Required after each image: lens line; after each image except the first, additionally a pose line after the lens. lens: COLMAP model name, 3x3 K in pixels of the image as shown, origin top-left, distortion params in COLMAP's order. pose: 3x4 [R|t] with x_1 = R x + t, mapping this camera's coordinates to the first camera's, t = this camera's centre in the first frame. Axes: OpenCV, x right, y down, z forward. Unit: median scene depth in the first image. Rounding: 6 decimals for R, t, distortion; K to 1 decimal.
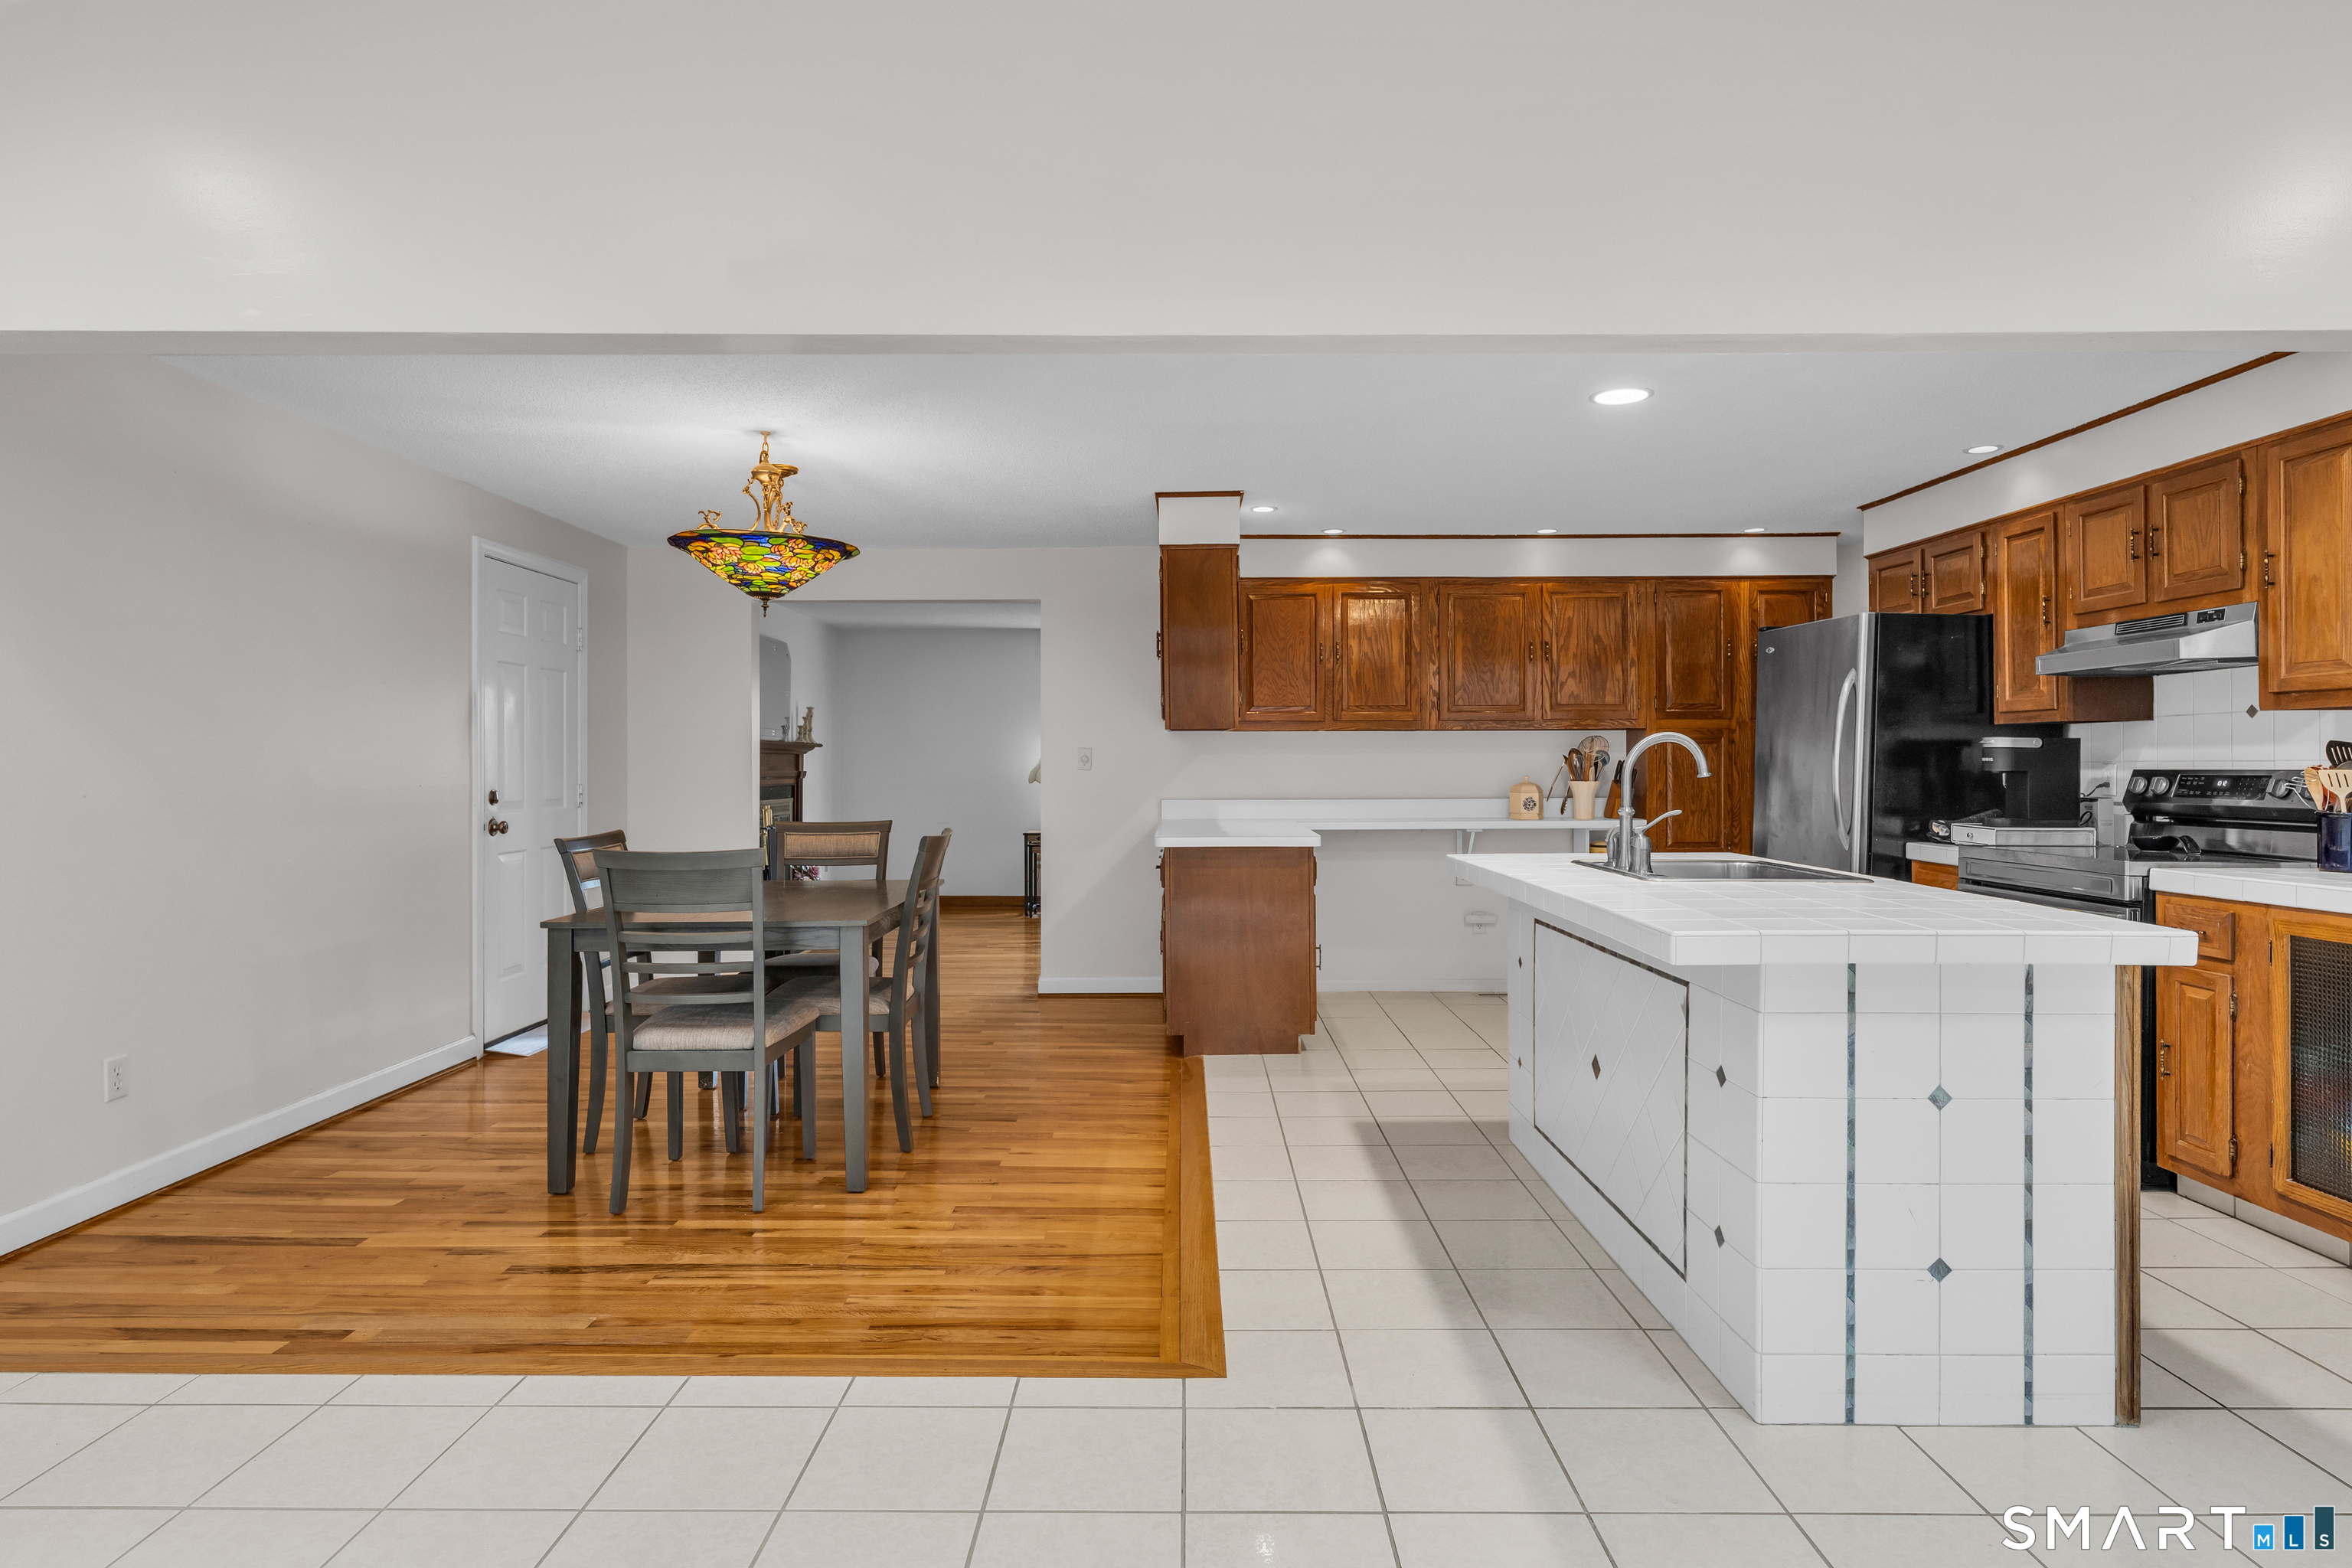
lens RADIAL K [[1253.6, 0, 1173.6], [0, 1253.6, 759.1], [0, 0, 1]] dist [-0.001043, -0.001683]
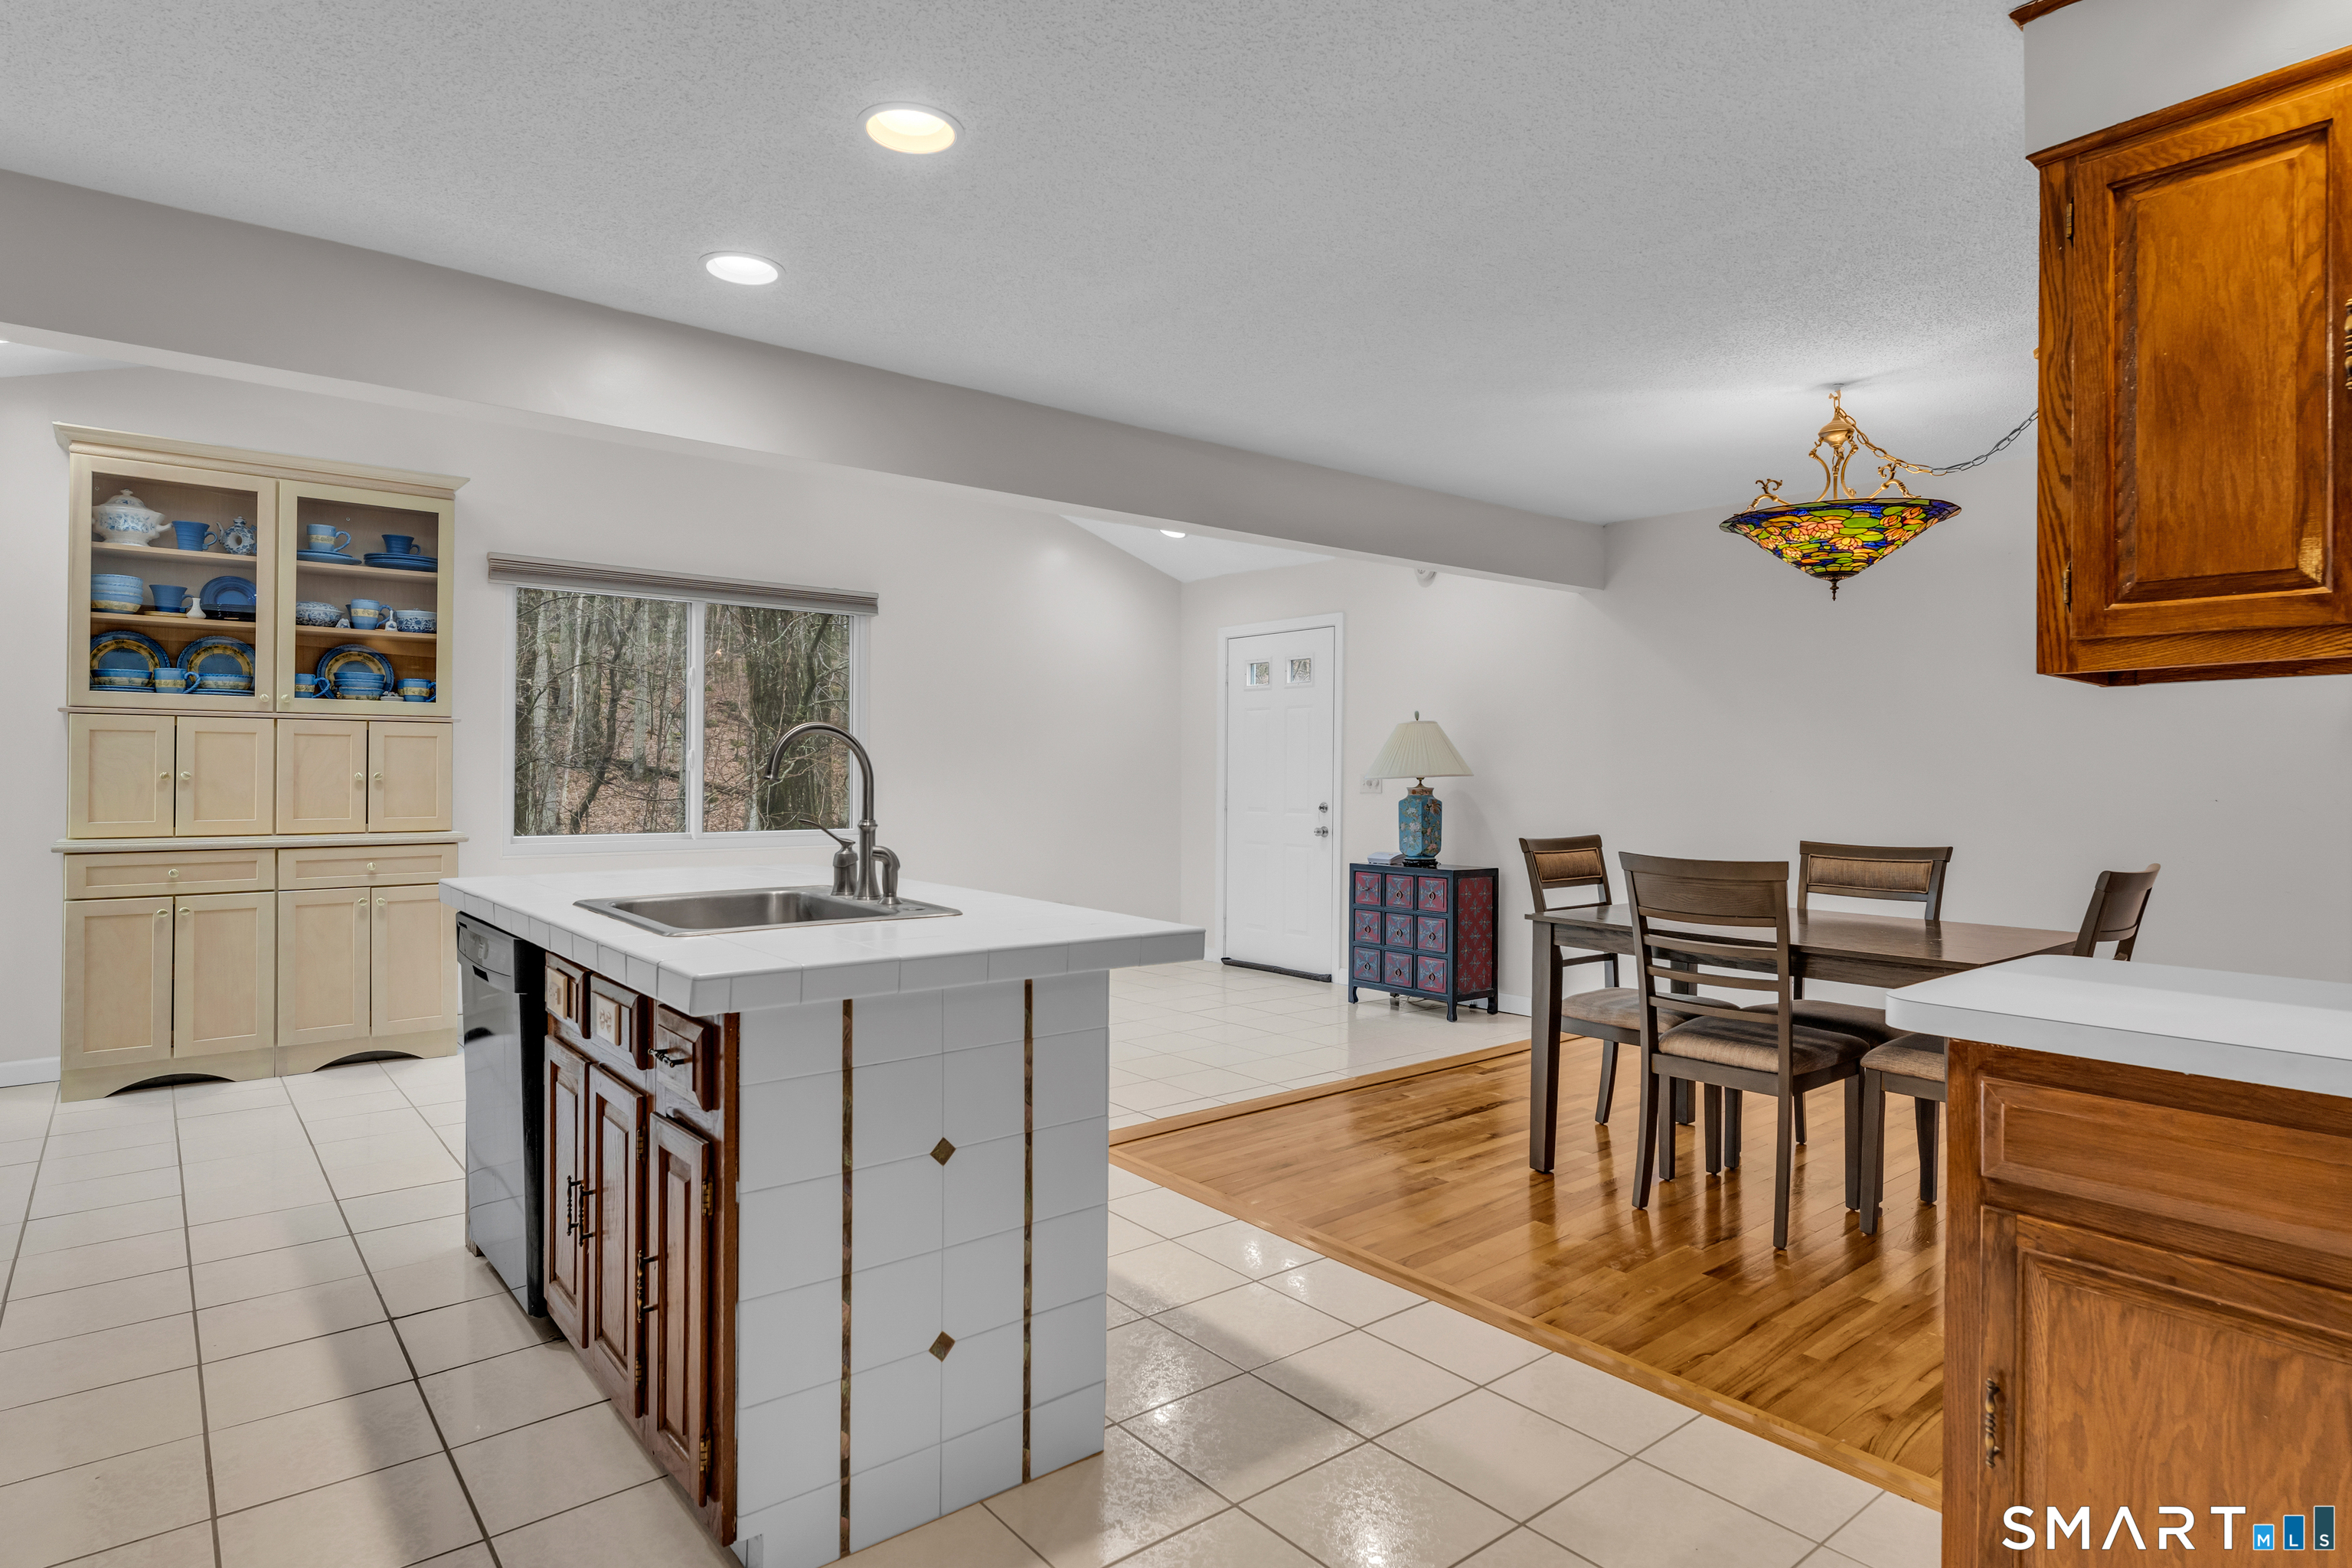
lens RADIAL K [[1253.6, 0, 1170.1], [0, 1253.6, 768.1], [0, 0, 1]] dist [-0.001043, -0.001683]
pose [[-0.771758, -0.004476, -0.635901, 0.587972], [-0.006430, 0.999979, 0.000766, 0.003327], [0.635884, 0.004680, -0.771771, 1.422296]]
